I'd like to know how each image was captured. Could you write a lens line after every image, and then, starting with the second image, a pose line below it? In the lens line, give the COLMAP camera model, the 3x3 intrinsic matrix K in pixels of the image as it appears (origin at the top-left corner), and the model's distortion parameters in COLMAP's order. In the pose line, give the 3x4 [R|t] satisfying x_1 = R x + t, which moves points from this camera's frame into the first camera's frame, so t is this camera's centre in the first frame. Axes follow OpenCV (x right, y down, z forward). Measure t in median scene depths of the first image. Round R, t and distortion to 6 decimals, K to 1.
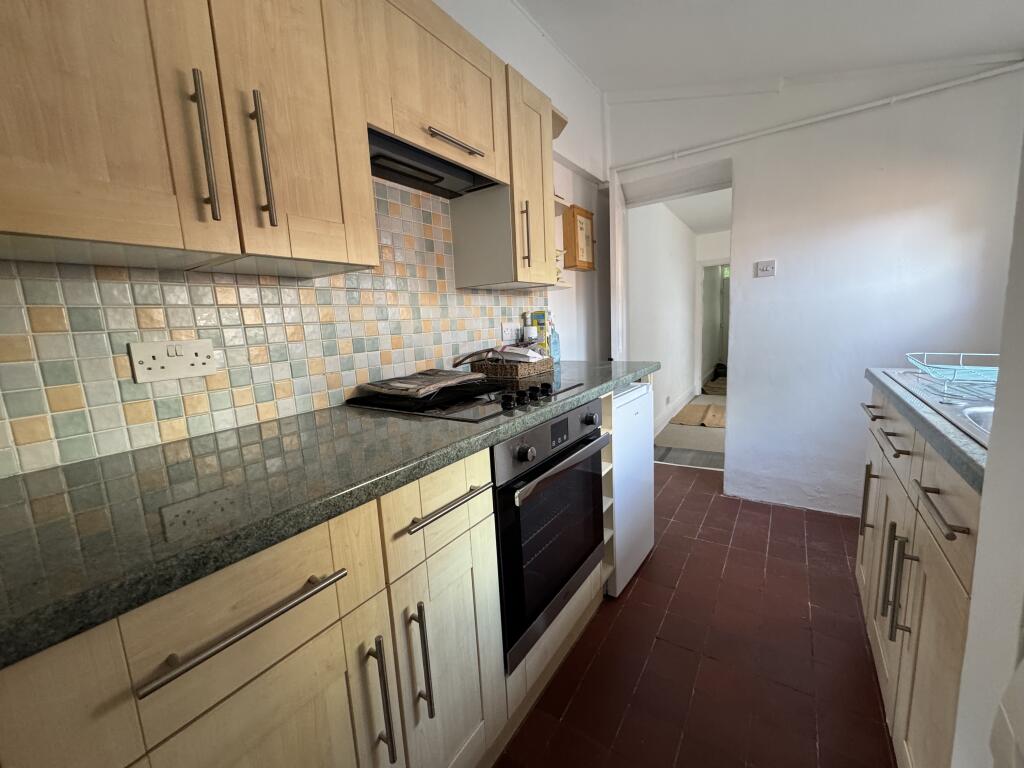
lens RADIAL K [[408.2, 0, 513.4], [0, 408.2, 381.7], [0, 0, 1]] dist [-0.001099, -0.000003]
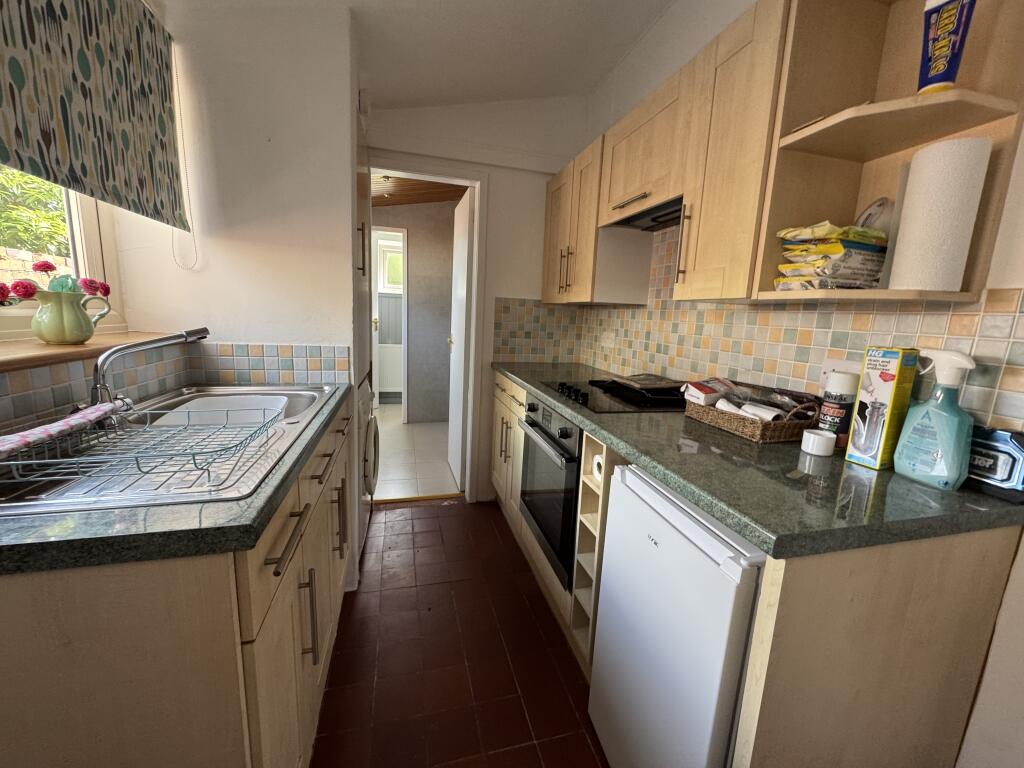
lens RADIAL K [[408.2, 0, 512.7], [0, 408.2, 385.6], [0, 0, 1]] dist [-0.001099, -0.000003]
pose [[-0.652528, 0.153643, -0.742025, 0.844076], [-0.124921, 0.944020, 0.305321, -0.269968], [0.747397, 0.291925, -0.596806, 1.196965]]
